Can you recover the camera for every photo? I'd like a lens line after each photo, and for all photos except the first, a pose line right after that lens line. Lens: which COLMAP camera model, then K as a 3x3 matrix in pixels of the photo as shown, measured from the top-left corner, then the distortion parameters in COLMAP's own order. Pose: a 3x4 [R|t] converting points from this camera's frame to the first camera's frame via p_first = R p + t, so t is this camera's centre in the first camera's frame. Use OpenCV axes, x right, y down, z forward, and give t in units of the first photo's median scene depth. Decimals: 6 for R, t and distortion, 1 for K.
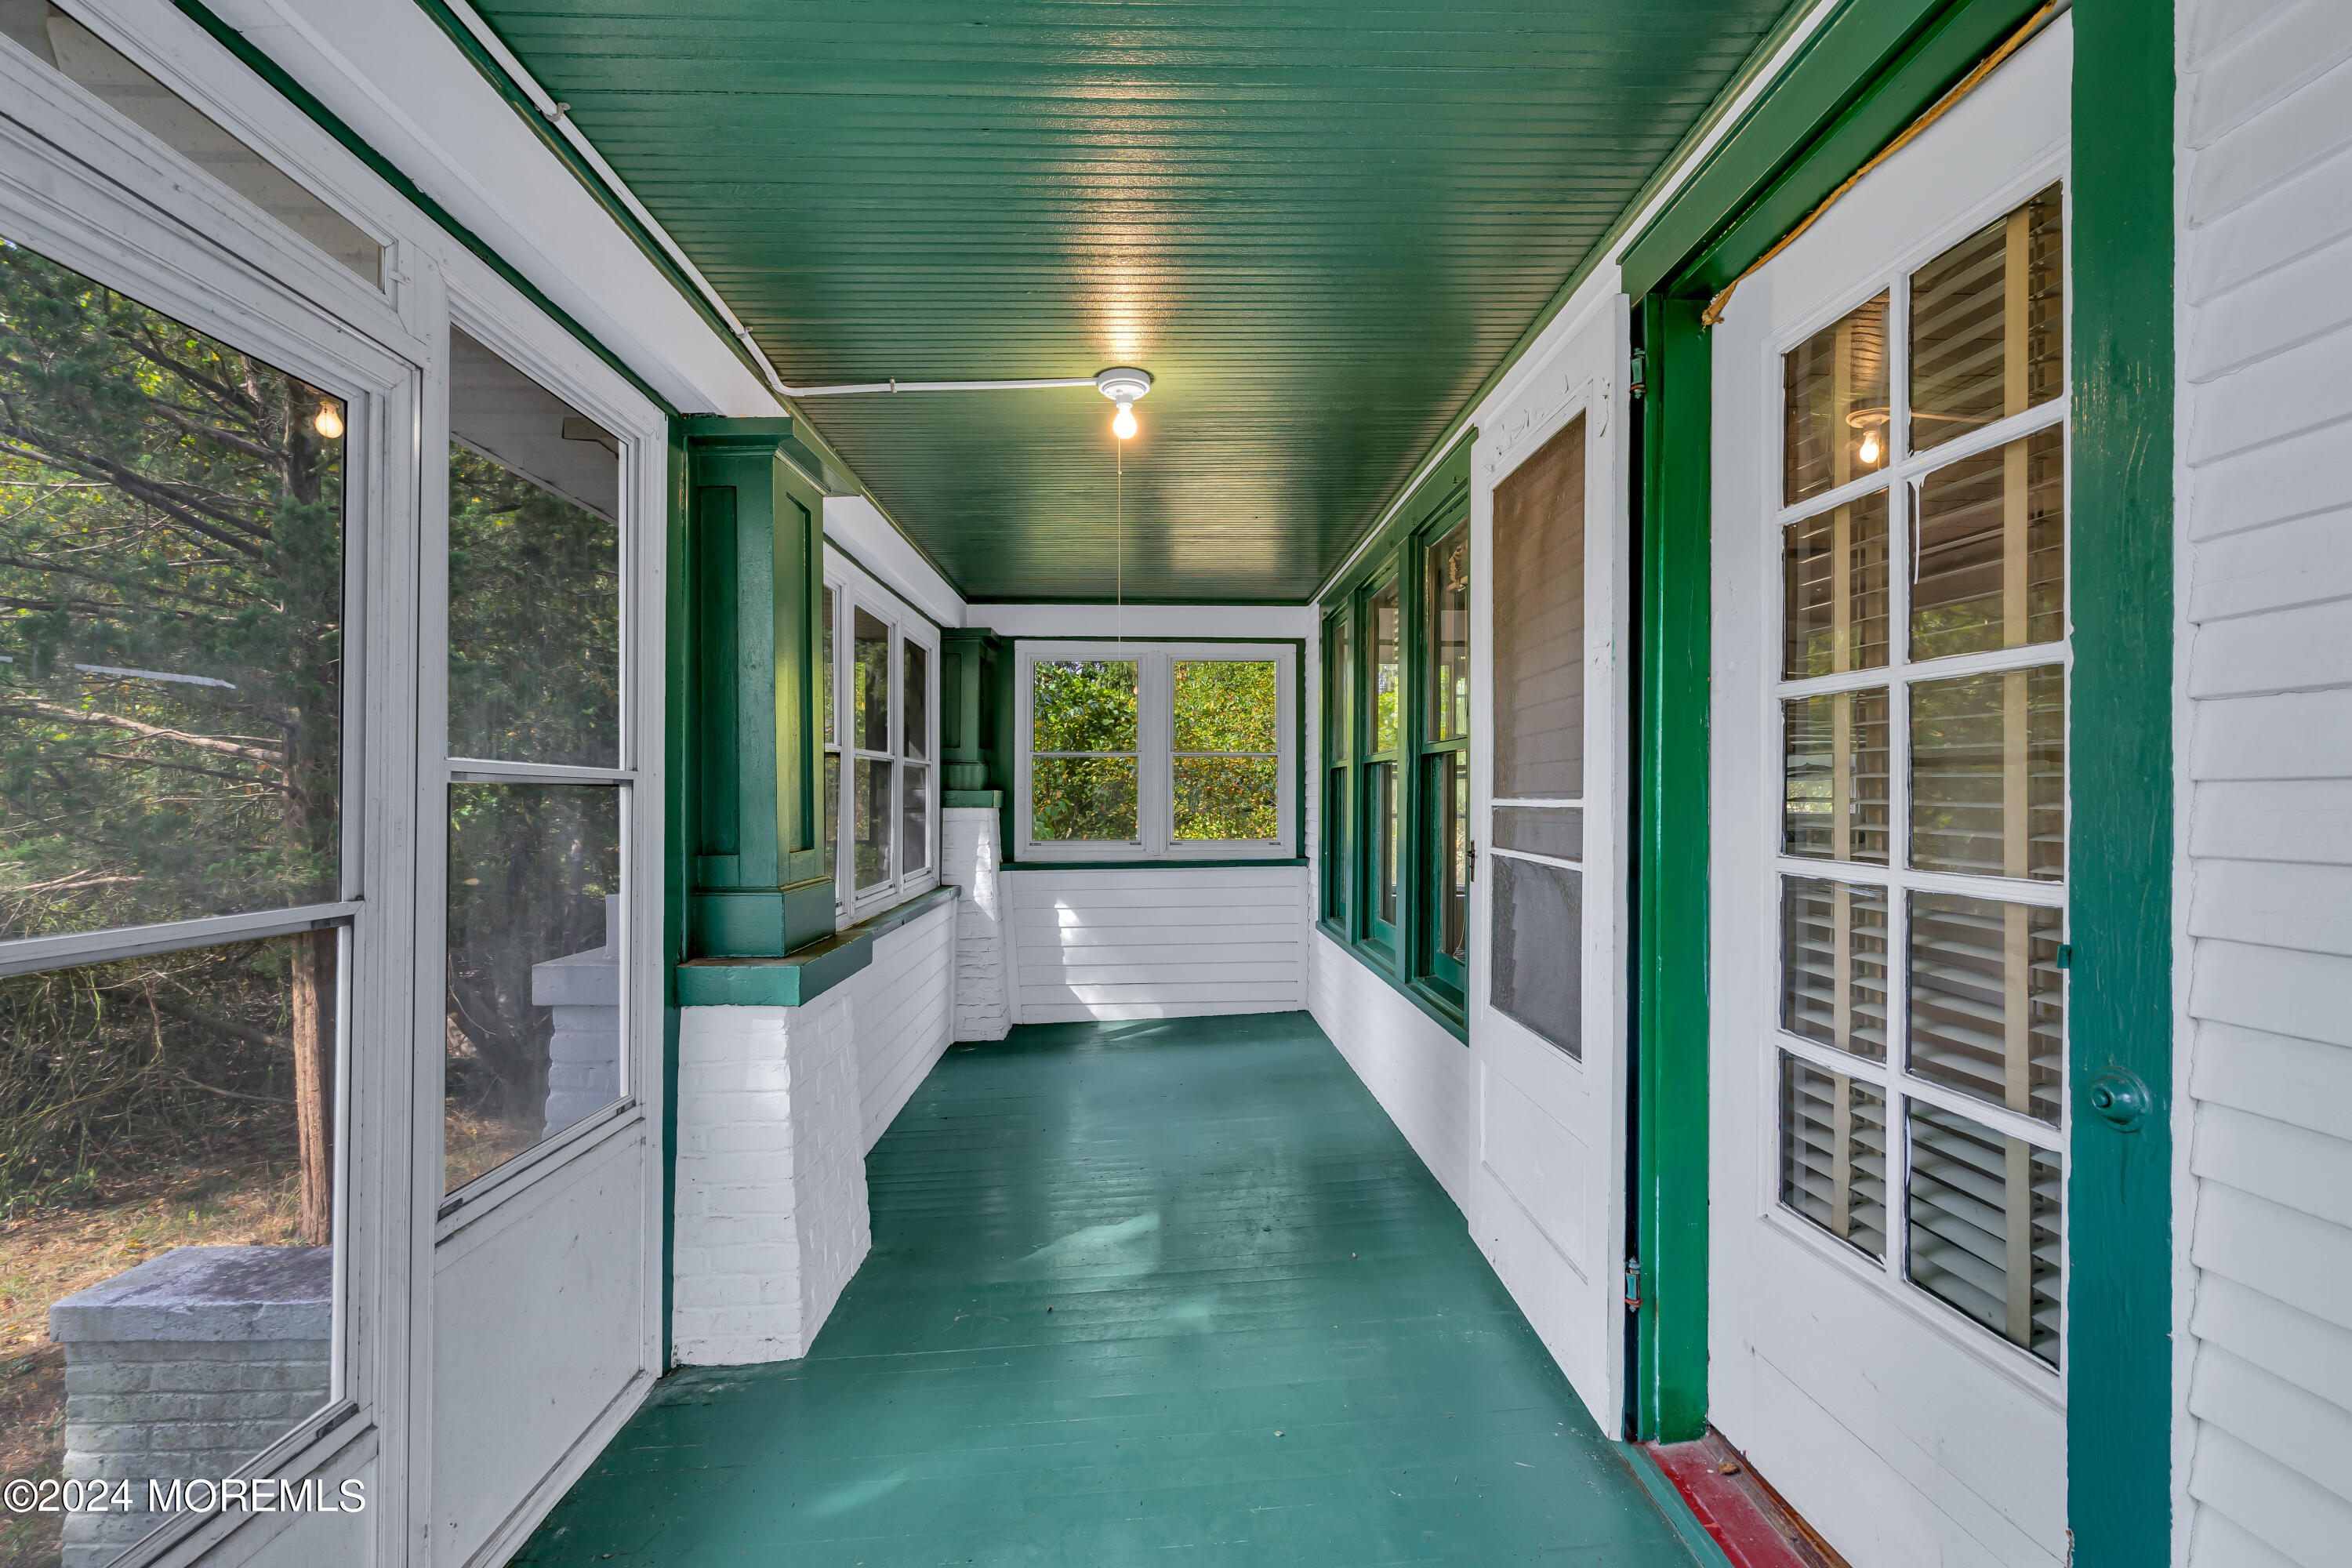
lens RADIAL K [[1066.8, 0, 1184.0], [0, 1066.8, 785.9], [0, 0, 1]] dist [-0.002776, 0.000716]
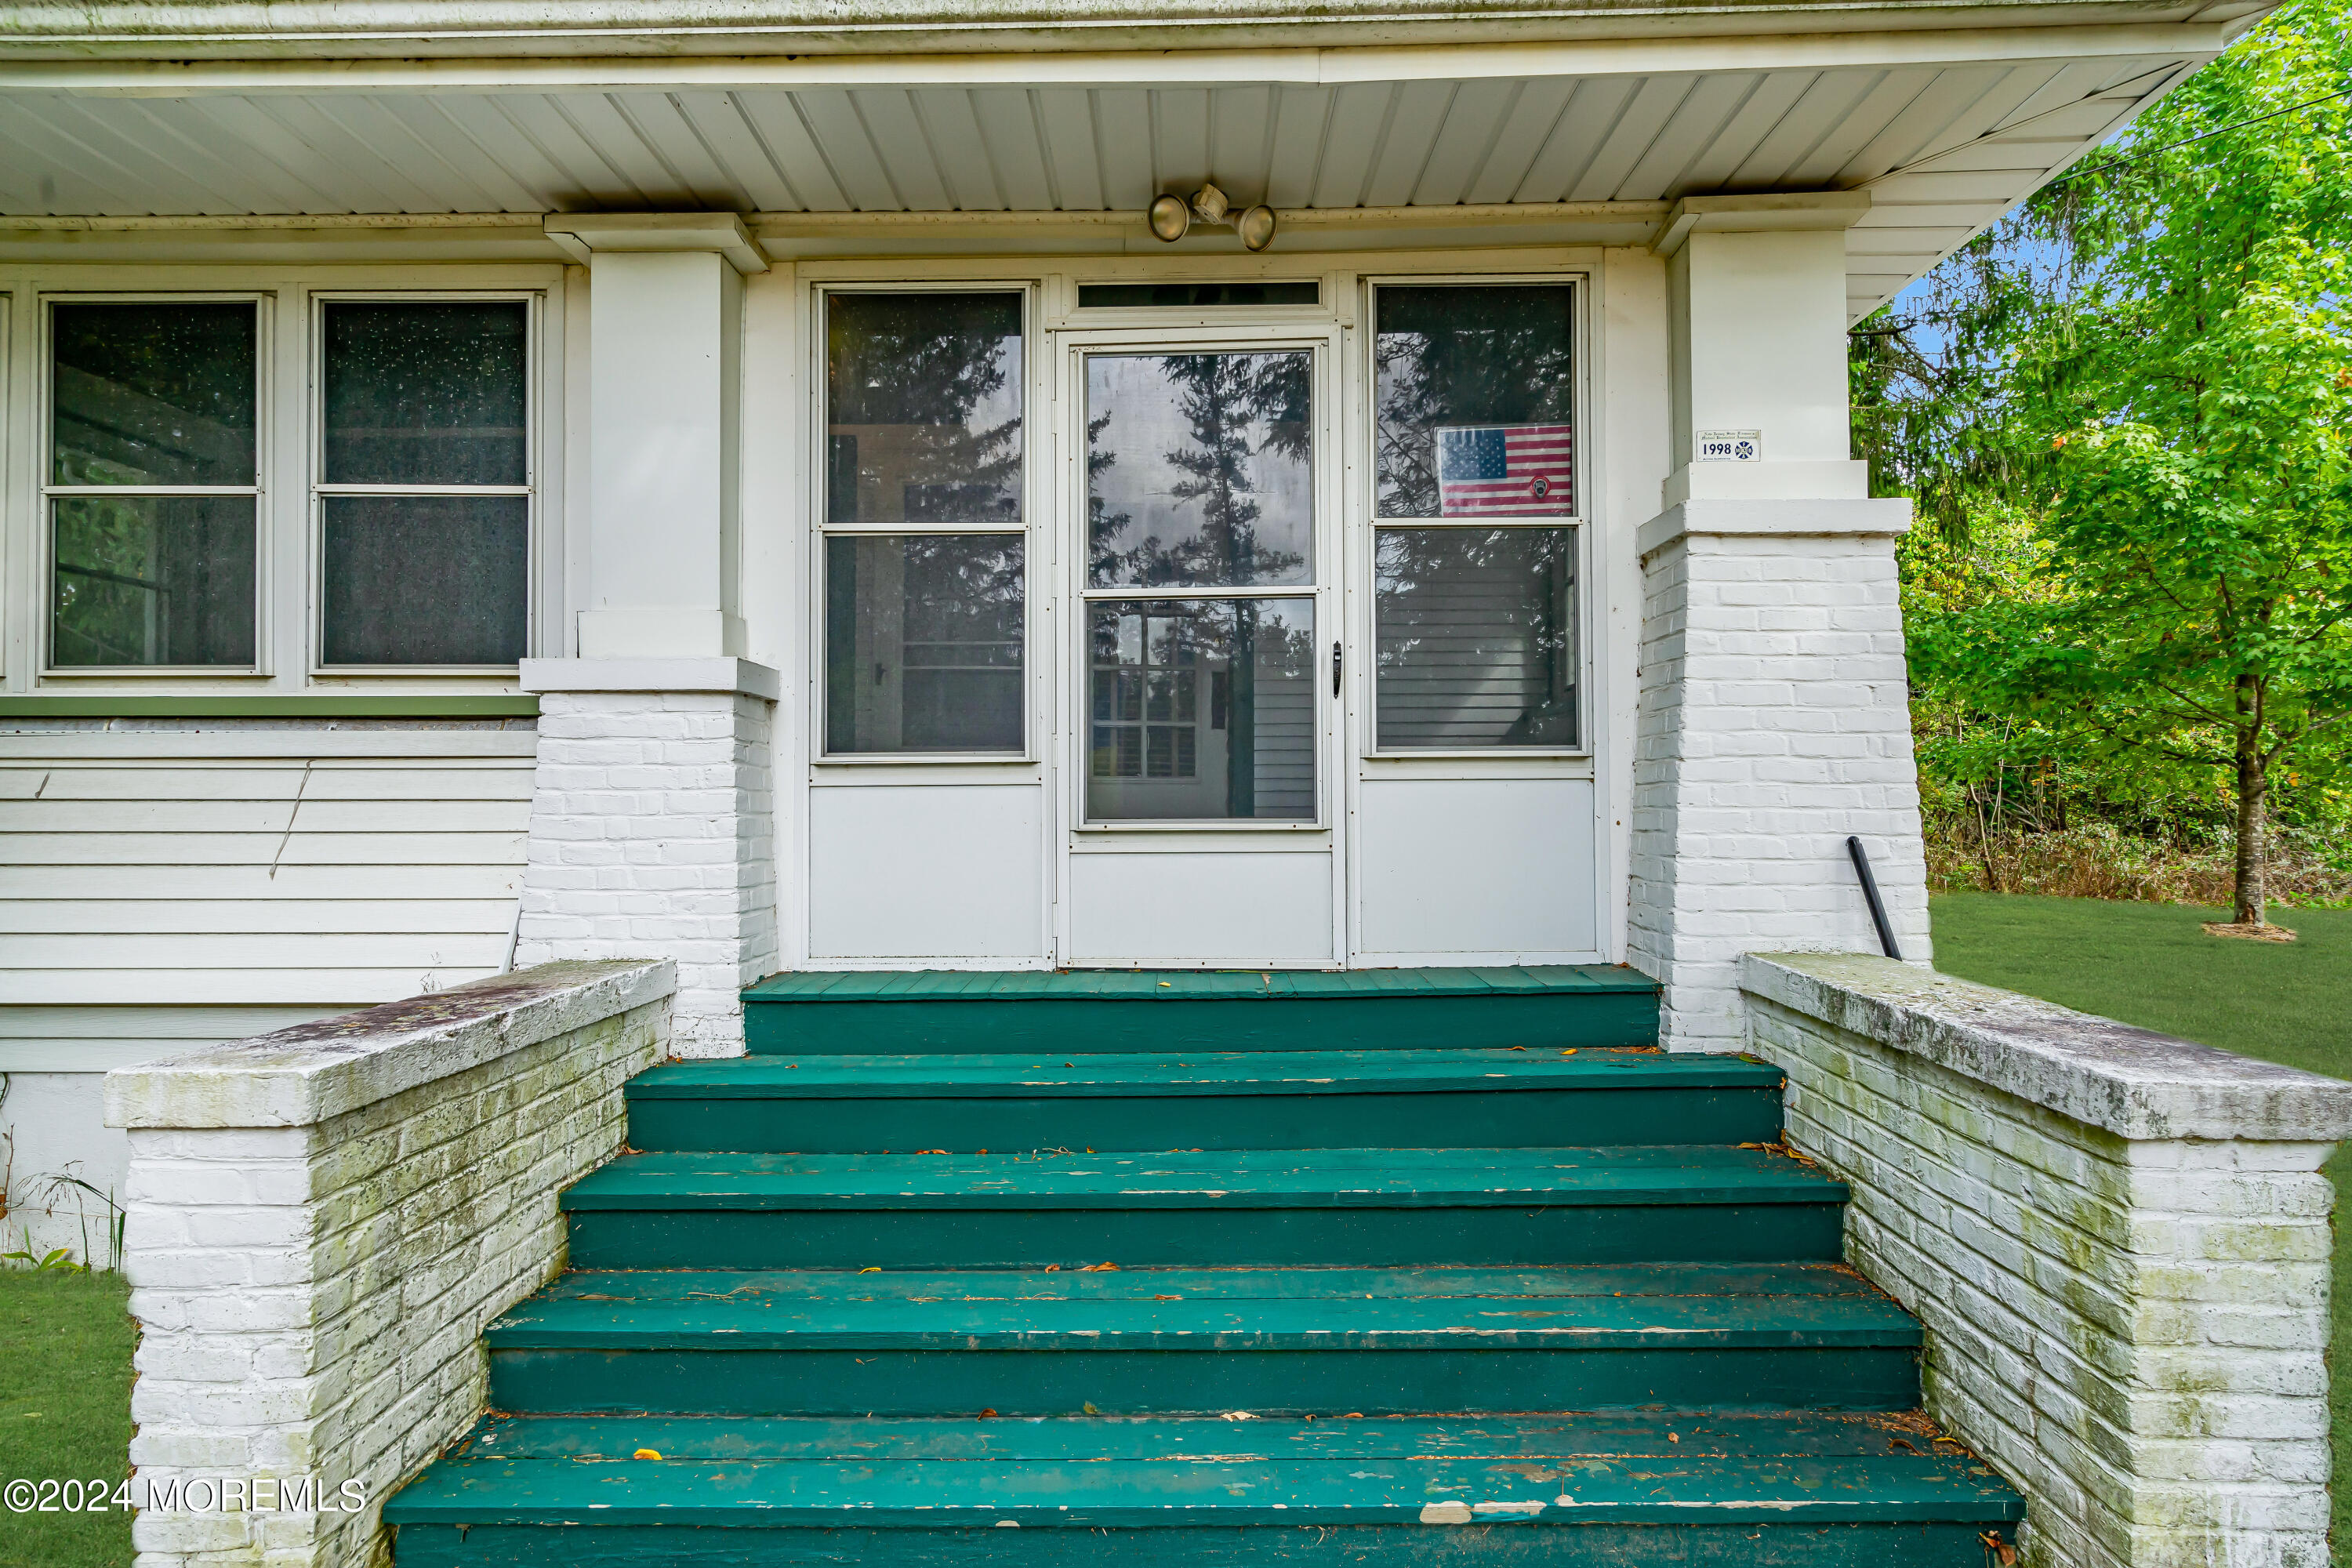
lens RADIAL K [[1066.8, 0, 1184.0], [0, 1066.8, 785.9], [0, 0, 1]] dist [-0.002776, 0.000716]
pose [[0.036036, 0.012242, 0.999276, -1.716527], [-0.002910, 0.999922, -0.012145, 0.311044], [-0.999346, -0.002470, 0.036069, 0.417627]]
